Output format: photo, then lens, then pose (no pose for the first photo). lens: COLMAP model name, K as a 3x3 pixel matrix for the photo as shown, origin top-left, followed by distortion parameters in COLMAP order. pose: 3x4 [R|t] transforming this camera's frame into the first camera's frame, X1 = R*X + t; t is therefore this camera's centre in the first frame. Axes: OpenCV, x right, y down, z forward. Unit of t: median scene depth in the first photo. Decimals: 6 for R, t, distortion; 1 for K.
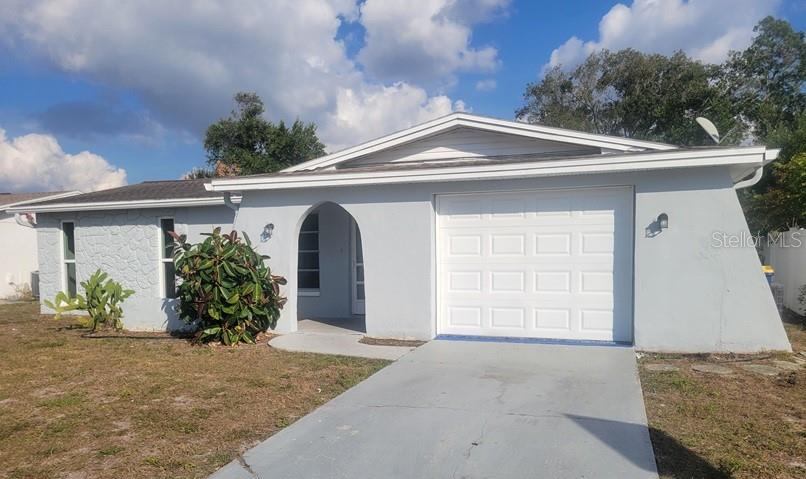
lens RADIAL K [[617.3, 0, 401.7], [0, 617.3, 247.9], [0, 0, 1]] dist [0.034324, -0.022487]
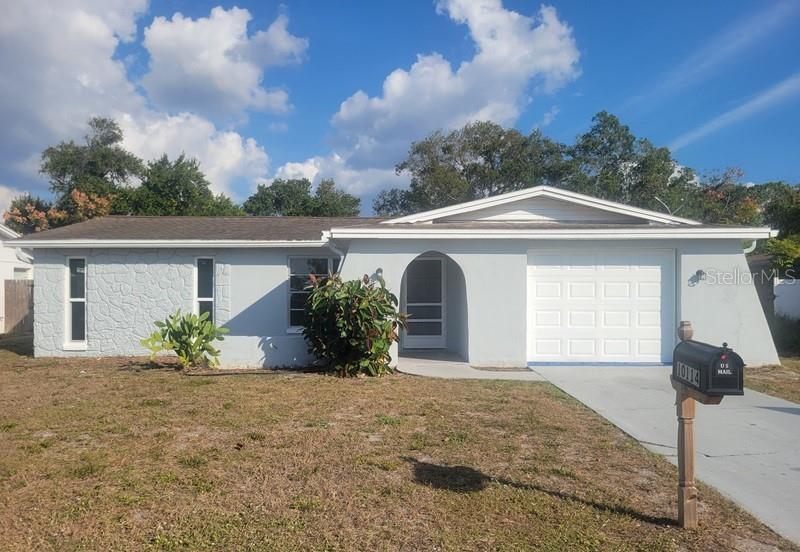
lens RADIAL K [[598.5, 0, 399.6], [0, 598.5, 271.4], [0, 0, 1]] dist [0.048920, -0.015860]
pose [[0.937405, 0.020771, 0.347621, -0.394319], [-0.013041, 0.999613, -0.024561, -0.005501], [-0.347997, 0.018491, 0.937313, -0.029562]]
